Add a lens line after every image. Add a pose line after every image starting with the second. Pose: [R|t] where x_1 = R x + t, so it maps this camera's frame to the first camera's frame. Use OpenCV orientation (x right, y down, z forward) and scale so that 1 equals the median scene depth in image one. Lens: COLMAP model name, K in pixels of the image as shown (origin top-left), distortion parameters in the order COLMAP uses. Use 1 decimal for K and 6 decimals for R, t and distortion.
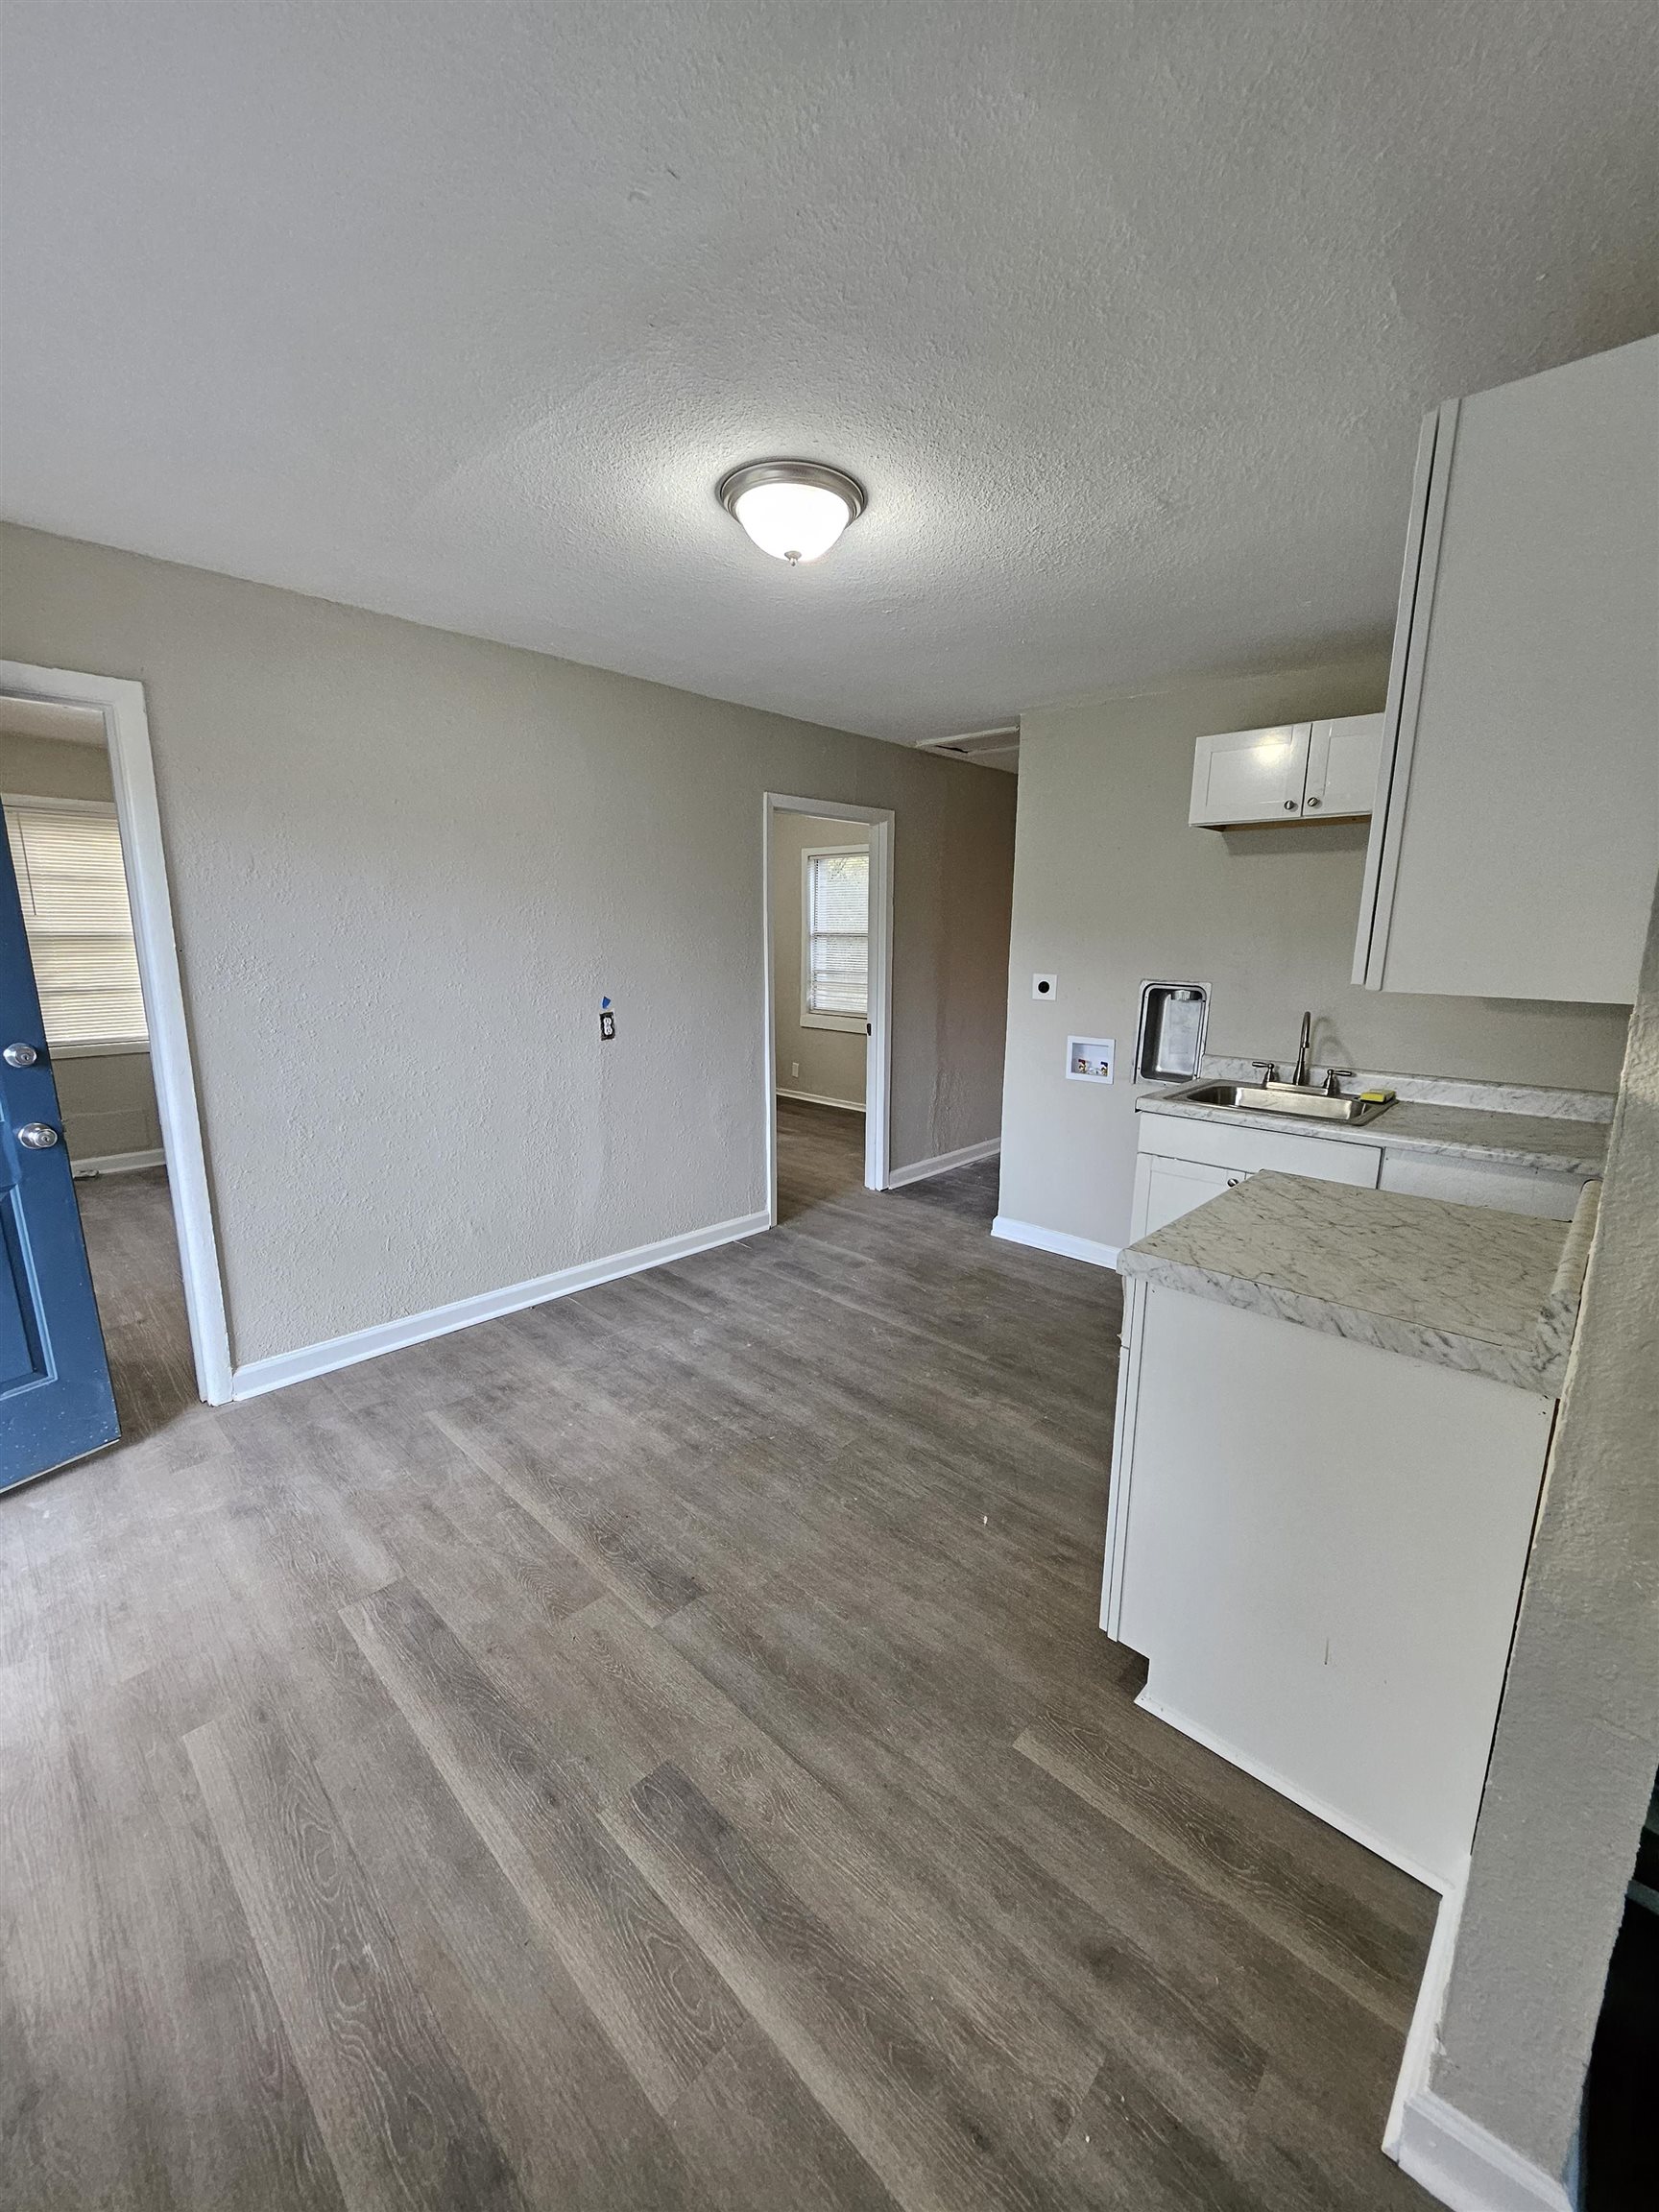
lens RADIAL K [[879.6, 0, 835.4], [0, 879.6, 1104.8], [0, 0, 1]] dist [0.003166, -0.003799]
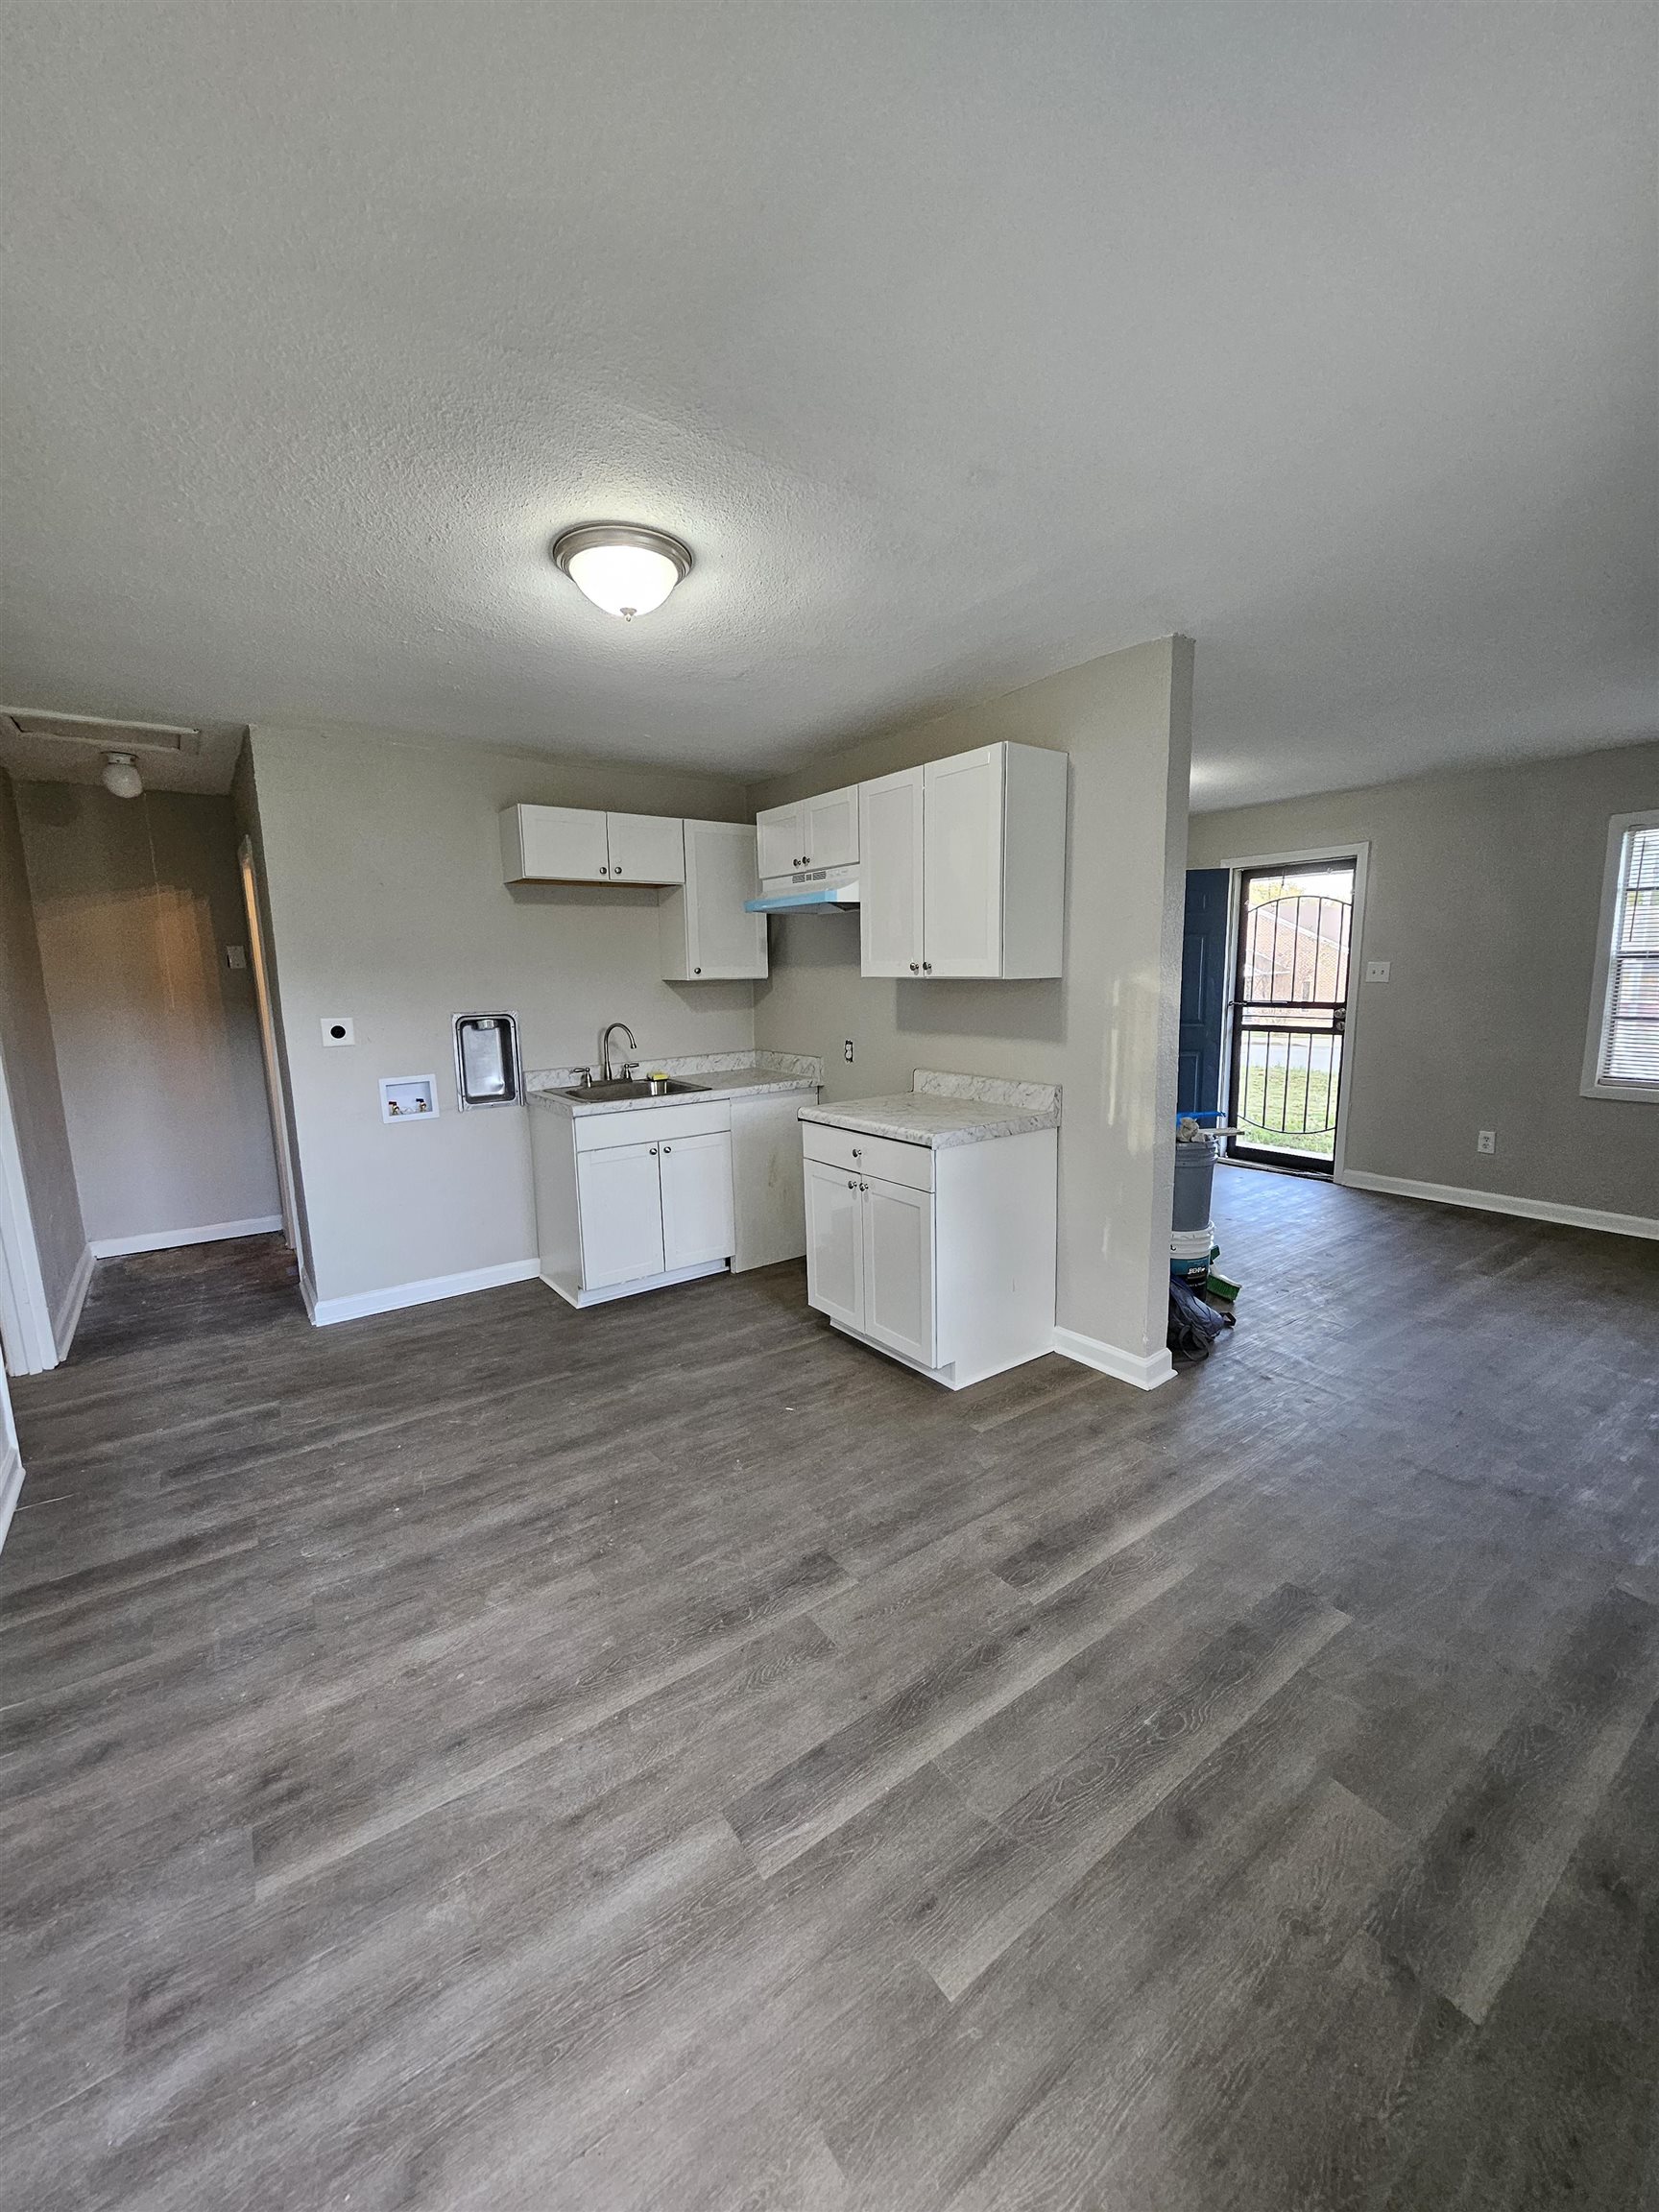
lens RADIAL K [[879.6, 0, 835.4], [0, 879.6, 1104.8], [0, 0, 1]] dist [0.003166, -0.003799]
pose [[0.178157, -0.166872, 0.969749, -0.833288], [0.214517, 0.968398, 0.127230, -0.096264], [-0.960335, 0.185361, 0.208324, 0.479897]]
